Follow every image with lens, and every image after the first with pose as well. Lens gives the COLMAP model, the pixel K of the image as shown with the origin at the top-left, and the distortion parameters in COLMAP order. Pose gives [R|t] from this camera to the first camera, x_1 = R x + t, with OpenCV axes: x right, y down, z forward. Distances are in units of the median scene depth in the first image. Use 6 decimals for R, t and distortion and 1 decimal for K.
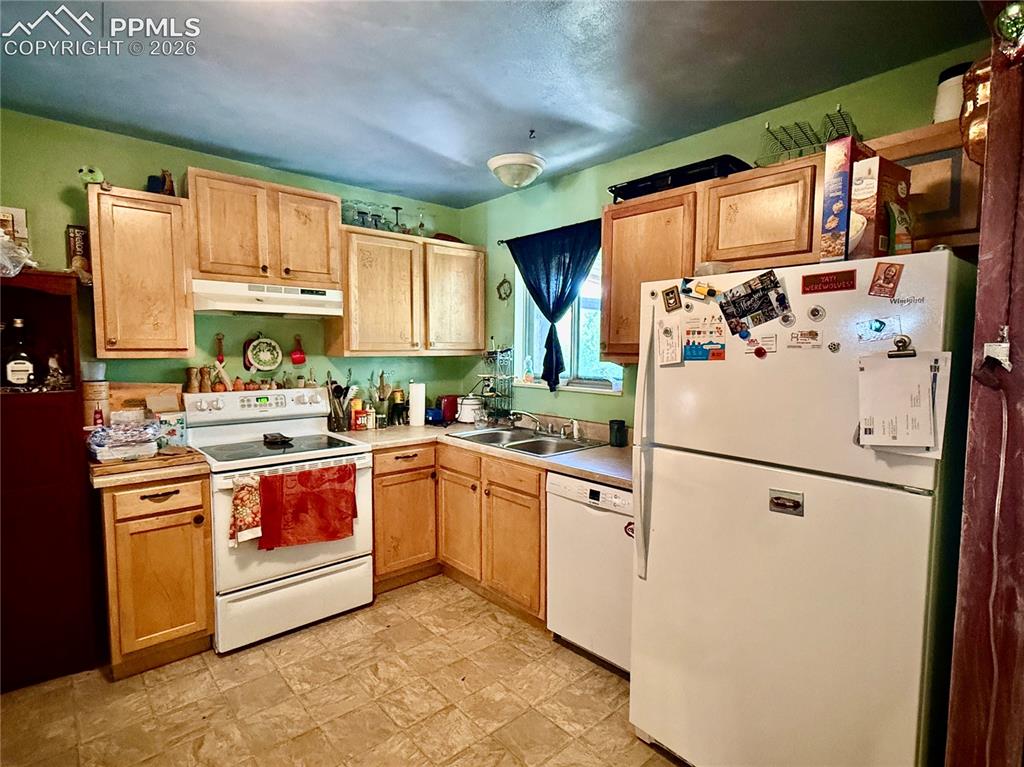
lens RADIAL K [[526.7, 0, 512.0], [0, 526.7, 383.5], [0, 0, 1]] dist [-0.004480, -0.000282]
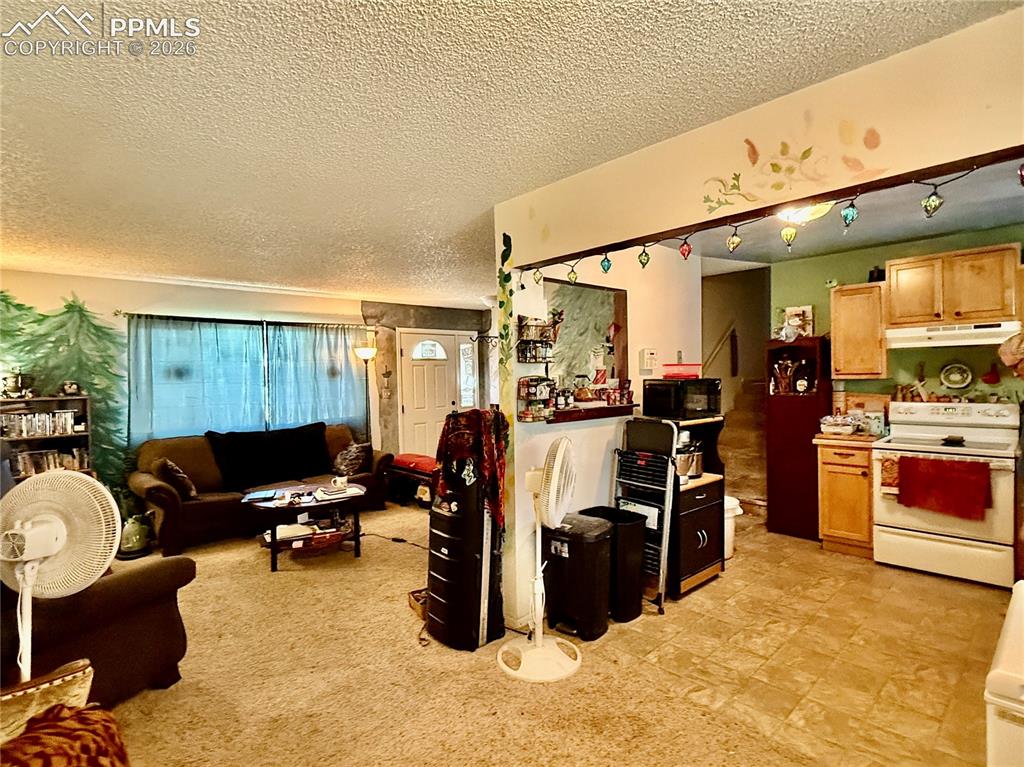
lens RADIAL K [[526.7, 0, 512.0], [0, 526.7, 383.5], [0, 0, 1]] dist [-0.004480, -0.000282]
pose [[0.031449, 0.008438, -0.999470, 0.987089], [-0.047205, 0.998861, 0.006948, 0.008628], [0.998390, 0.046961, 0.031812, -0.187634]]
